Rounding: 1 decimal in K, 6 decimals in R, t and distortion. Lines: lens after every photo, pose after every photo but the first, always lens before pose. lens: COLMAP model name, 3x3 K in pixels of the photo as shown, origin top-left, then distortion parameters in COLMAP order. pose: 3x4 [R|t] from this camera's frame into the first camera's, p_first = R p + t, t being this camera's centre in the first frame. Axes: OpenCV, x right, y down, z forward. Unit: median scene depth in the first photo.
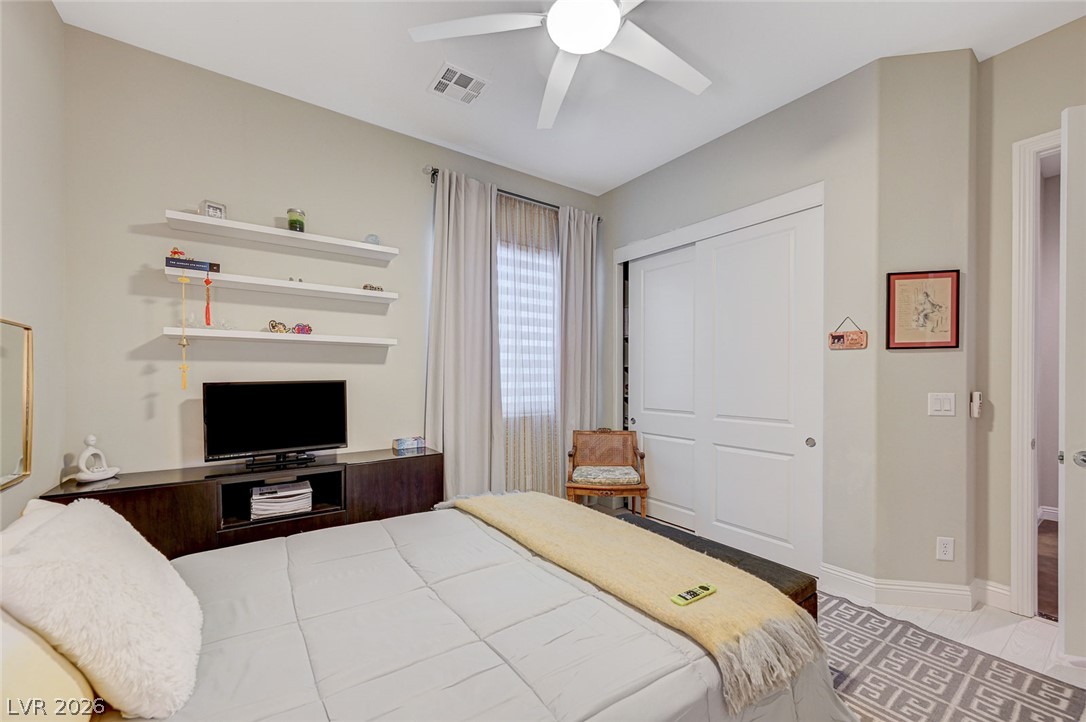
lens RADIAL K [[434.9, 0, 546.5], [0, 434.9, 381.6], [0, 0, 1]] dist [-0.000670, -0.000034]
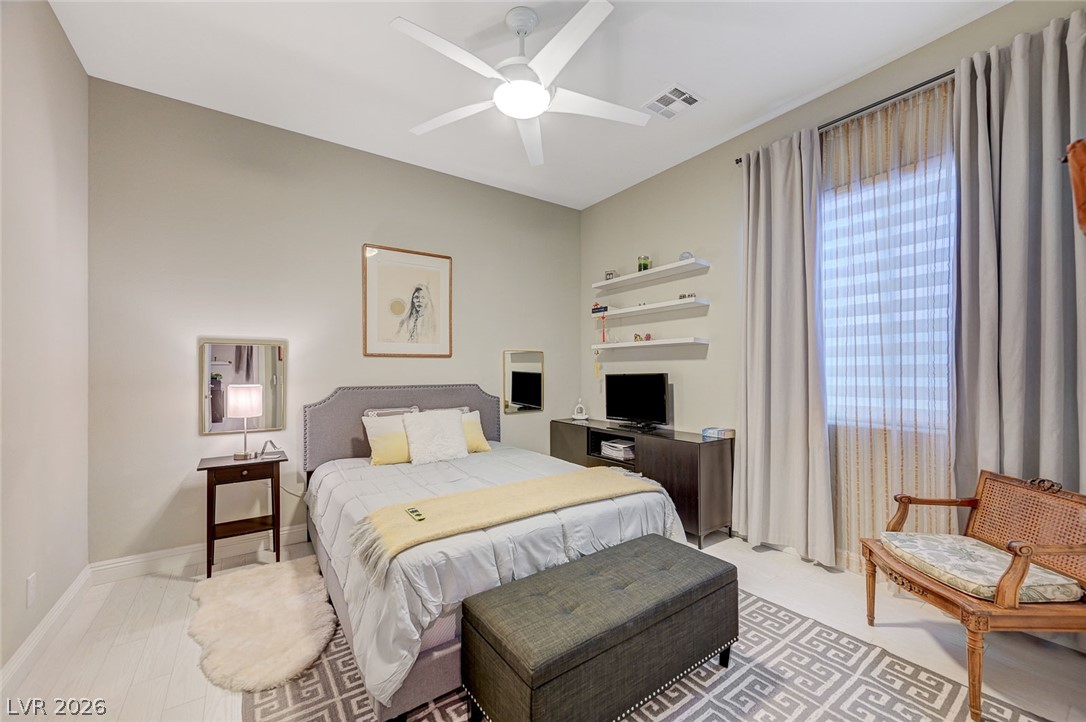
lens RADIAL K [[424.6, 0, 545.3], [0, 424.6, 368.4], [0, 0, 1]] dist [-0.000354, 0.000138]
pose [[-0.008876, -0.007722, -0.999931, 0.821533], [-0.006659, 0.999948, -0.007663, -0.005768], [0.999938, 0.006590, -0.008927, 0.664500]]
